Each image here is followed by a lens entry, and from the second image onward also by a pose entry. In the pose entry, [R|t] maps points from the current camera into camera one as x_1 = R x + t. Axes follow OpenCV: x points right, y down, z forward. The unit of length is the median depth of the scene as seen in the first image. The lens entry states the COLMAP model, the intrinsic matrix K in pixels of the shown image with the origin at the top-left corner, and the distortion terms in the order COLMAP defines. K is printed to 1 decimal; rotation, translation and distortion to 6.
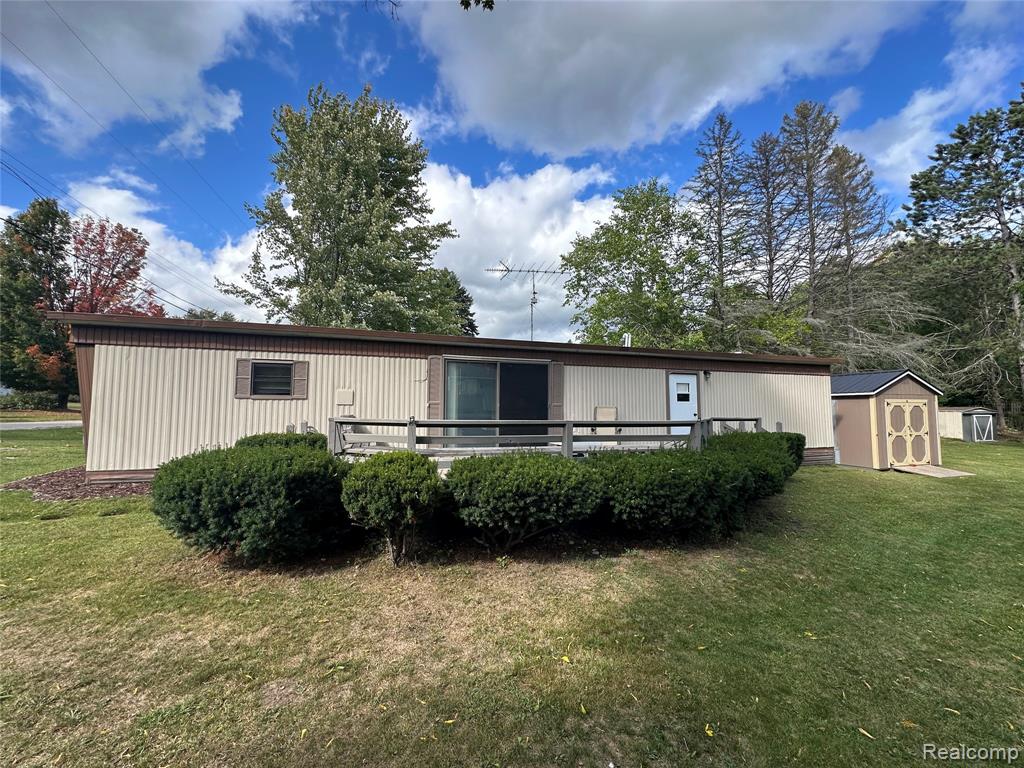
lens RADIAL K [[405.9, 0, 512.0], [0, 405.9, 384.0], [0, 0, 1]] dist [-0.002039, 0.000412]
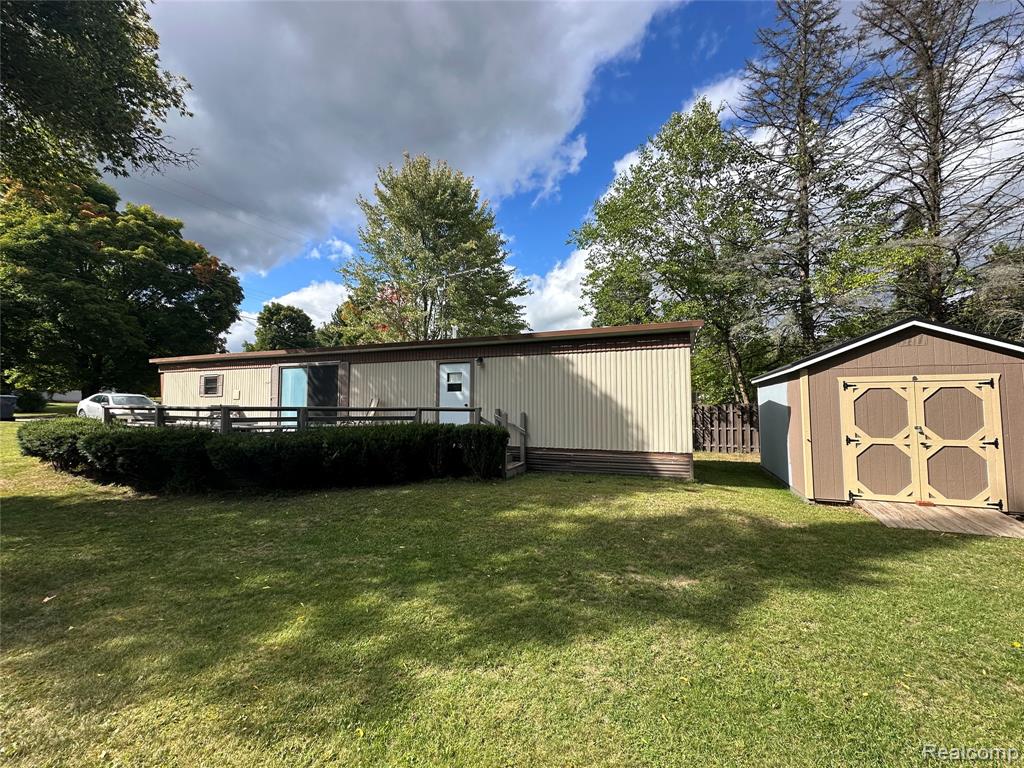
lens RADIAL K [[405.9, 0, 512.0], [0, 405.9, 384.0], [0, 0, 1]] dist [-0.002039, 0.000412]
pose [[0.765966, -0.037368, -0.641795, 0.934220], [0.043366, 0.999039, -0.006413, 0.030613], [0.641417, -0.022920, 0.766850, 0.279916]]
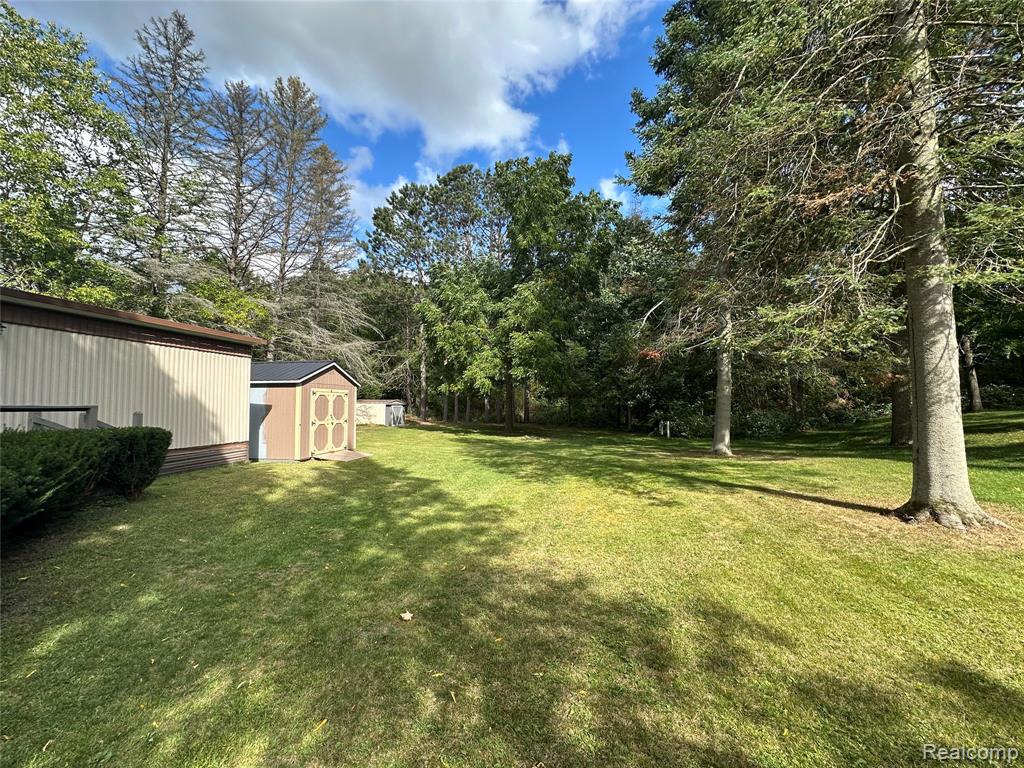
lens RADIAL K [[405.9, 0, 512.0], [0, 405.9, 384.0], [0, 0, 1]] dist [-0.002039, 0.000412]
pose [[0.461131, 0.045279, 0.886176, 0.267793], [-0.057561, 0.998120, -0.021046, 0.020209], [-0.885463, -0.041305, 0.462870, 0.107649]]
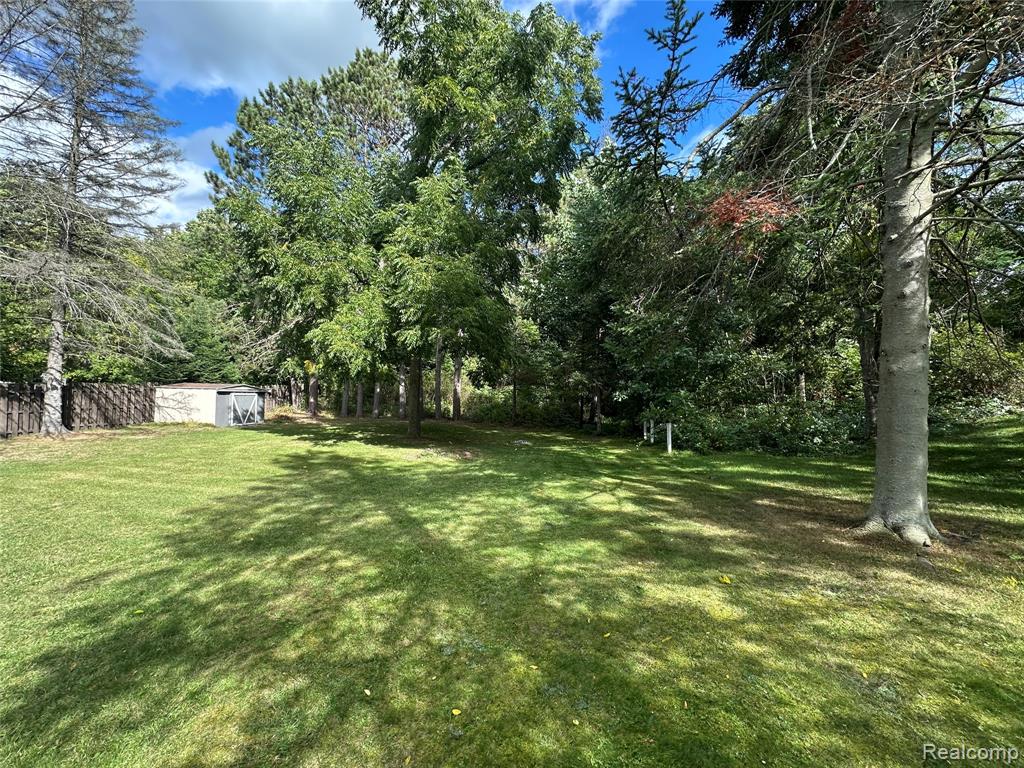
lens RADIAL K [[405.9, 0, 512.0], [0, 405.9, 384.0], [0, 0, 1]] dist [-0.002039, 0.000412]
pose [[0.361597, 0.031872, 0.931790, 0.971301], [-0.070813, 0.997468, -0.006638, 0.038717], [-0.929641, -0.063582, 0.362938, 0.307094]]
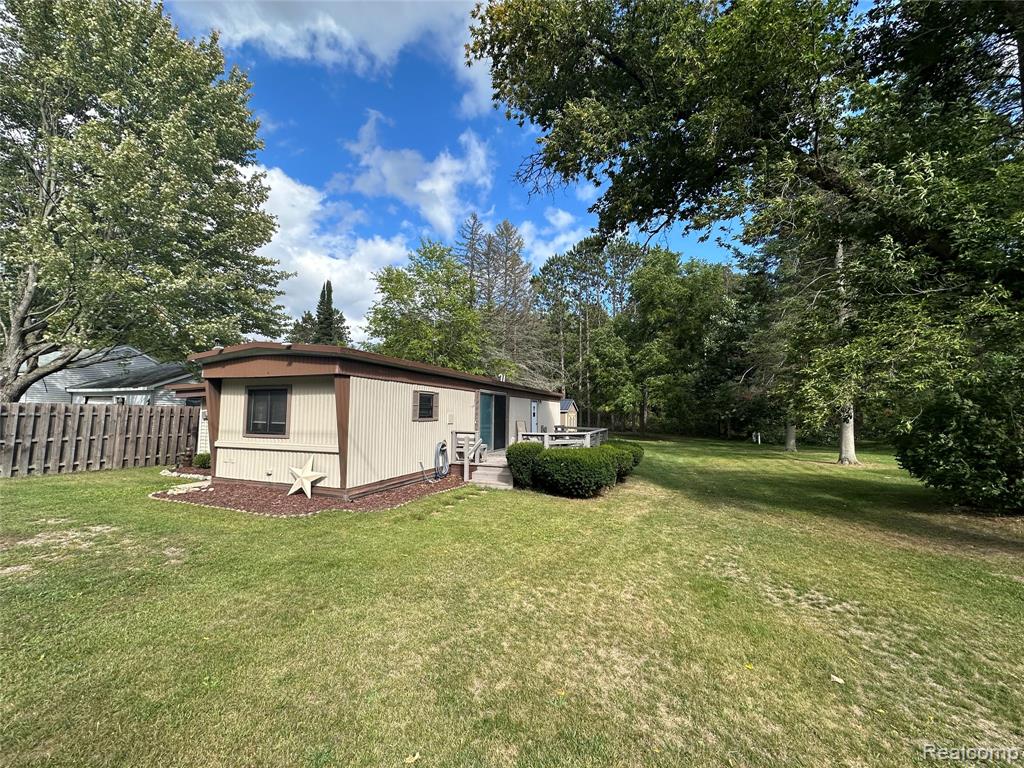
lens RADIAL K [[405.9, 0, 512.0], [0, 405.9, 384.0], [0, 0, 1]] dist [-0.002039, 0.000412]
pose [[0.609816, 0.062899, 0.790044, -0.873981], [-0.070498, 0.997199, -0.024976, -0.042209], [-0.789402, -0.040466, 0.612542, -0.029792]]
